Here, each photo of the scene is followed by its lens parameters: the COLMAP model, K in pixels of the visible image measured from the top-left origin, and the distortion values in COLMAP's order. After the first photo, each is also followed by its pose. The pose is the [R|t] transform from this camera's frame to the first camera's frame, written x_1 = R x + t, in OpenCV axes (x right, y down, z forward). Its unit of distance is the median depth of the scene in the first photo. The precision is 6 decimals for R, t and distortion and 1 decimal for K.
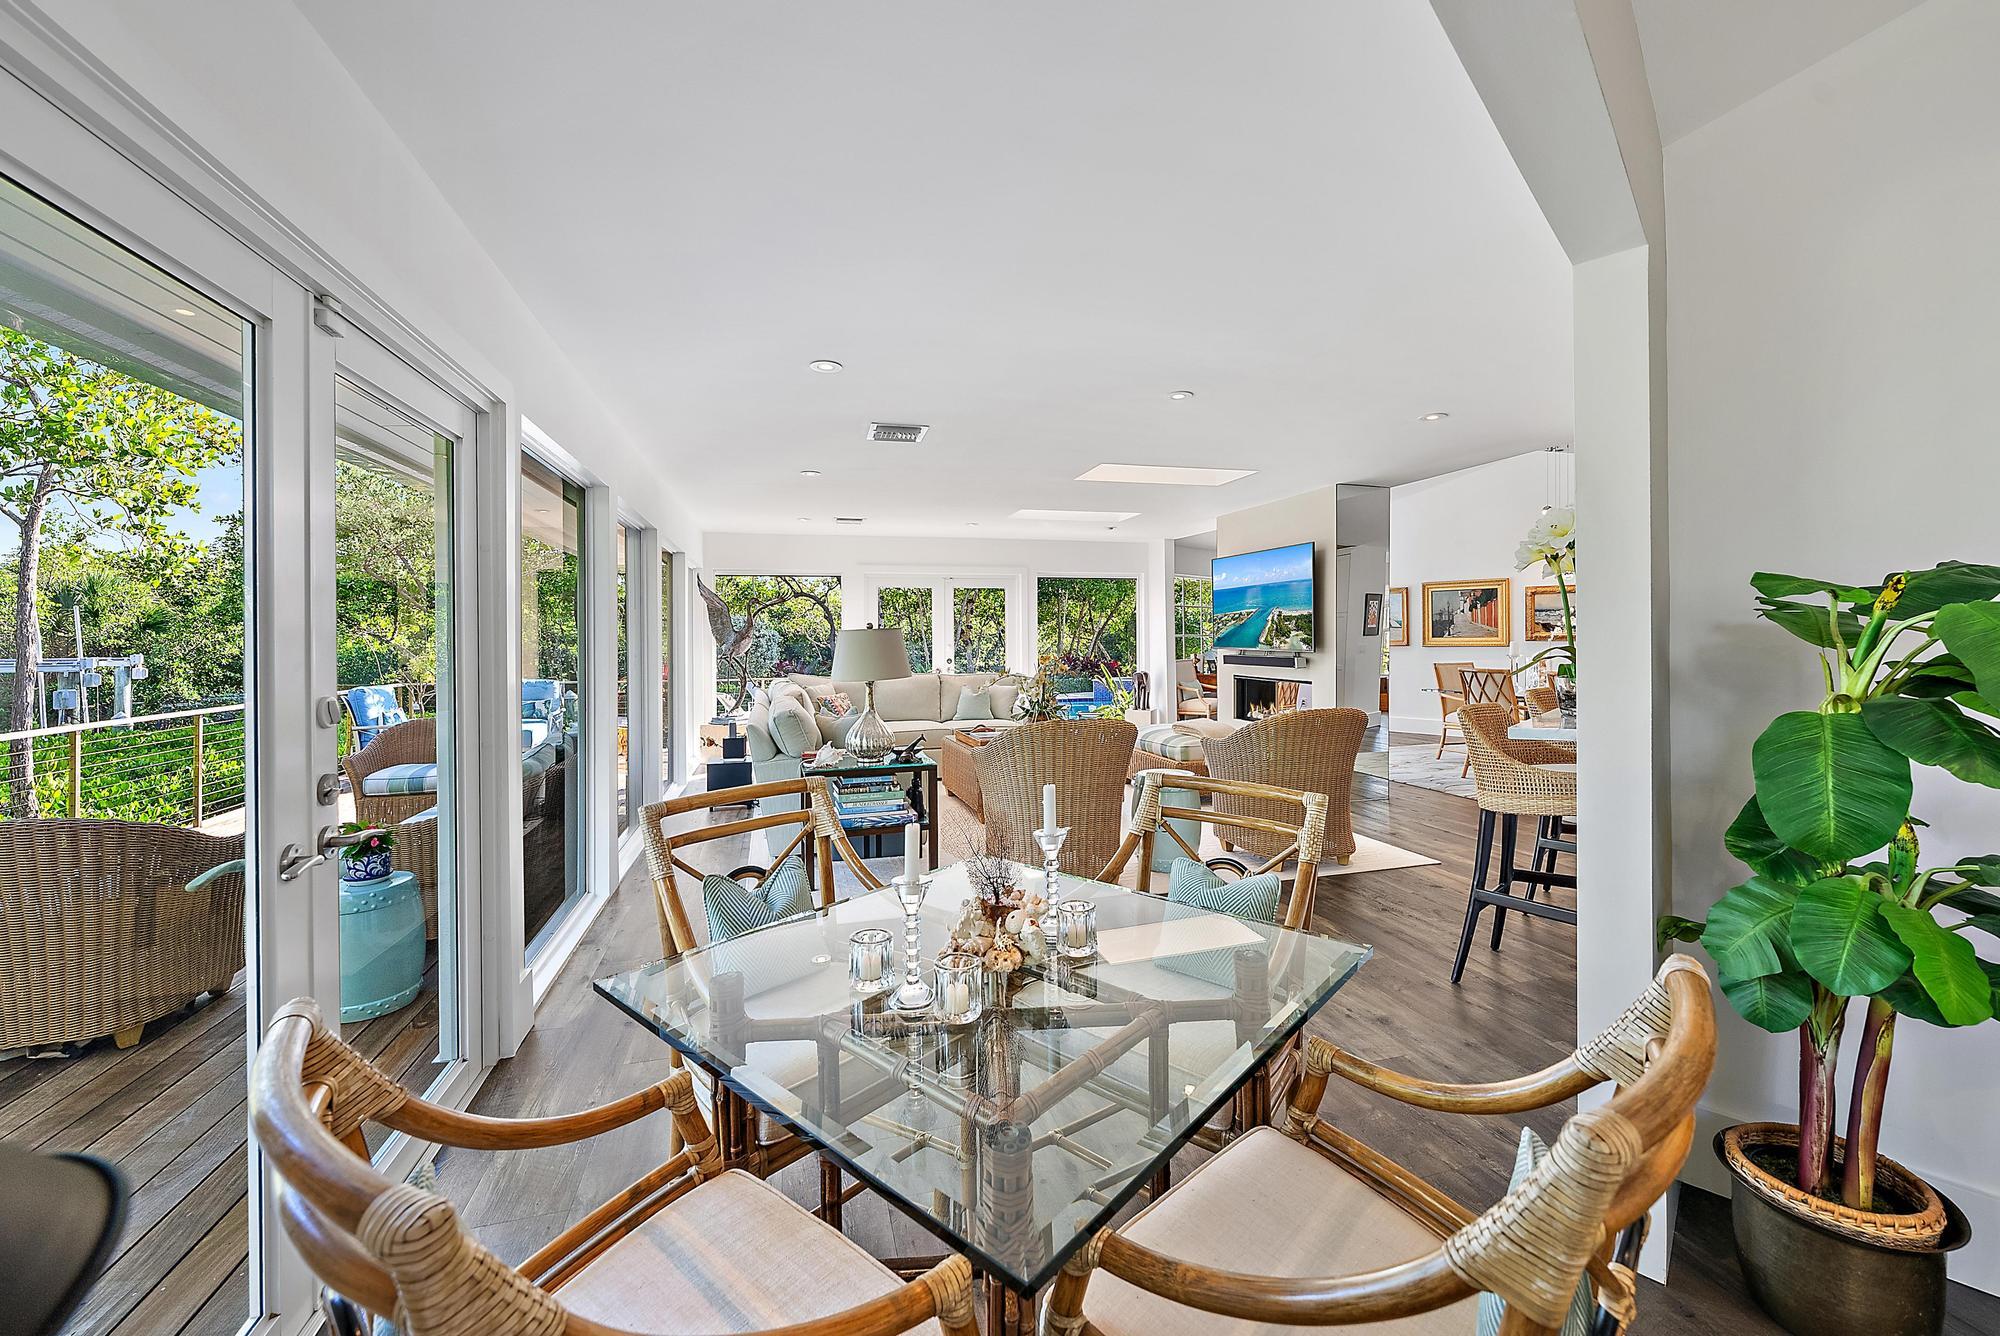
lens RADIAL K [[785.3, 0, 995.3], [0, 785.3, 627.6], [0, 0, 1]] dist [-0.001575, 0.000862]
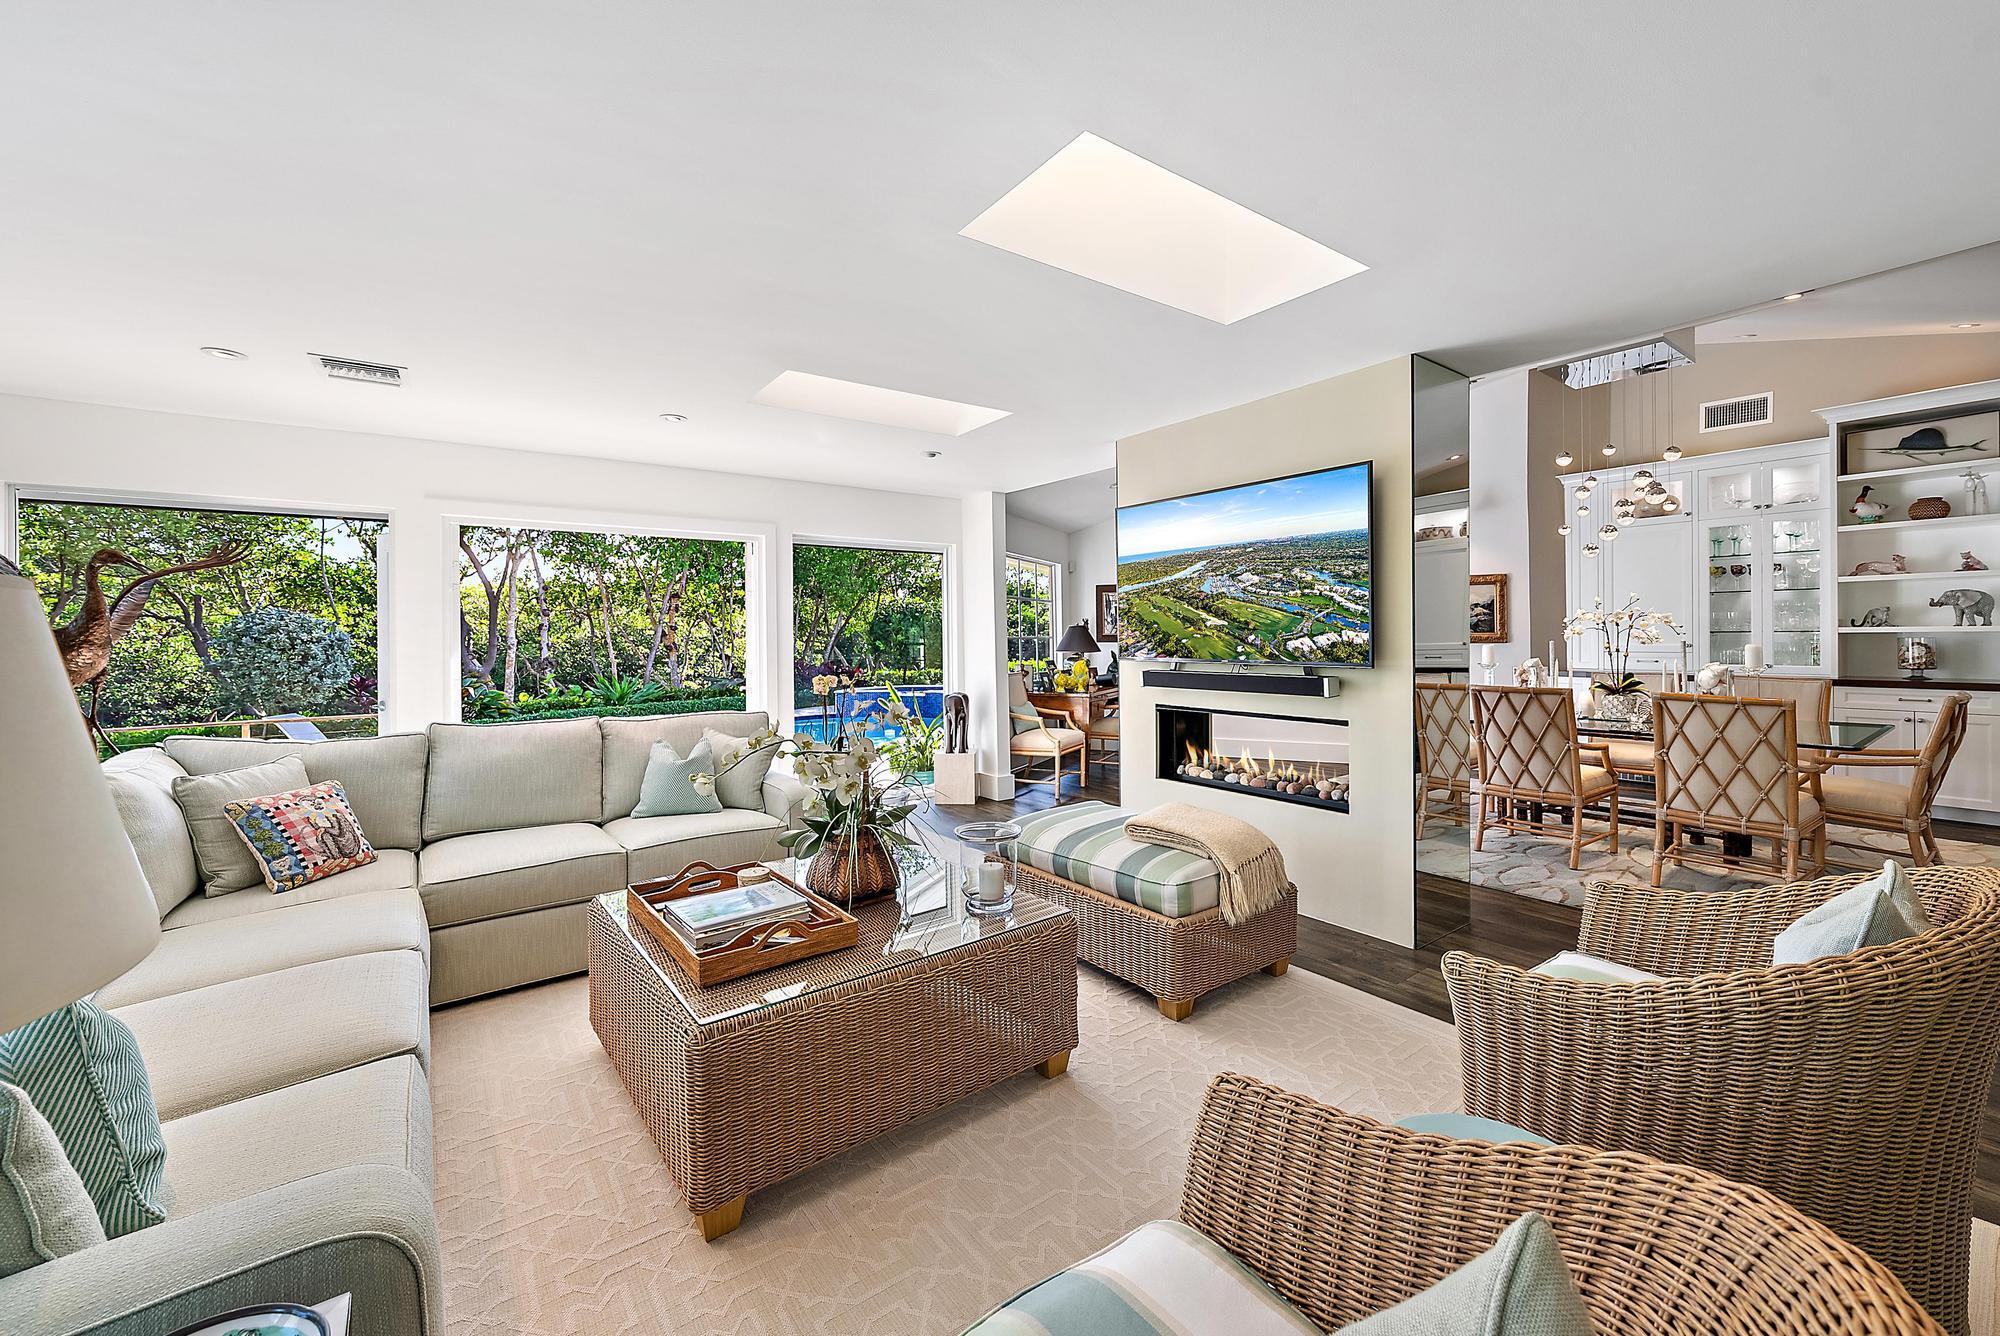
lens RADIAL K [[785.3, 0, 1014.3], [0, 785.3, 641.1], [0, 0, 1]] dist [-0.001575, 0.000862]
pose [[0.930434, -0.002334, 0.366453, -0.009492], [-0.002459, 0.999917, 0.012613, 0.004612], [-0.366452, -0.012637, 0.930351, 0.381768]]
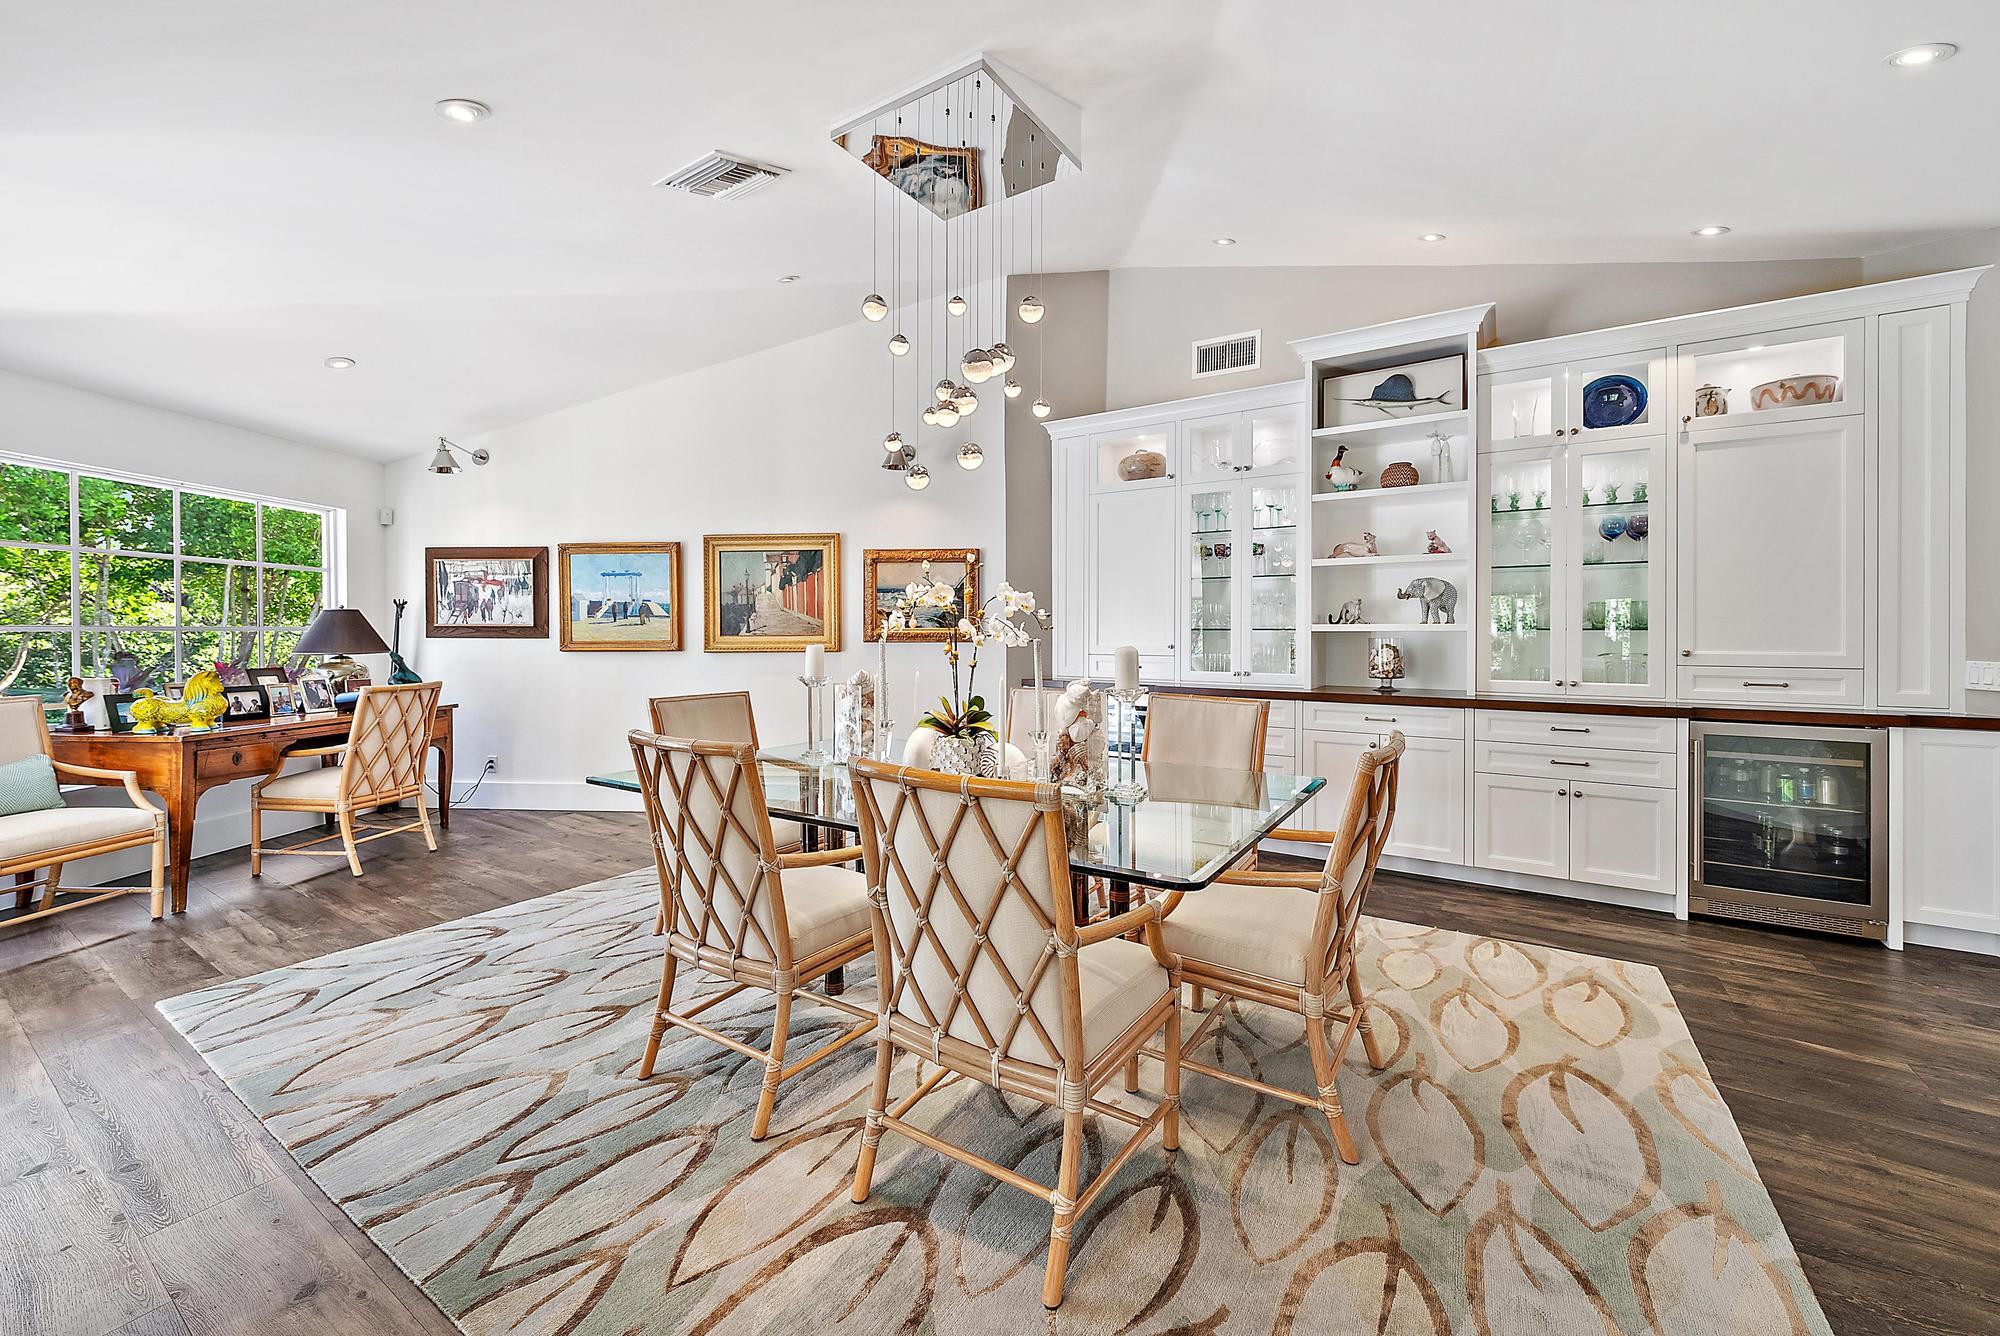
lens RADIAL K [[785.3, 0, 1003.5], [0, 785.3, 636.3], [0, 0, 1]] dist [-0.001575, 0.000862]
pose [[0.746846, 0.005718, 0.664972, 0.357243], [-0.013942, 0.999878, 0.007060, 0.006503], [-0.664851, -0.014543, 0.746835, 0.484763]]
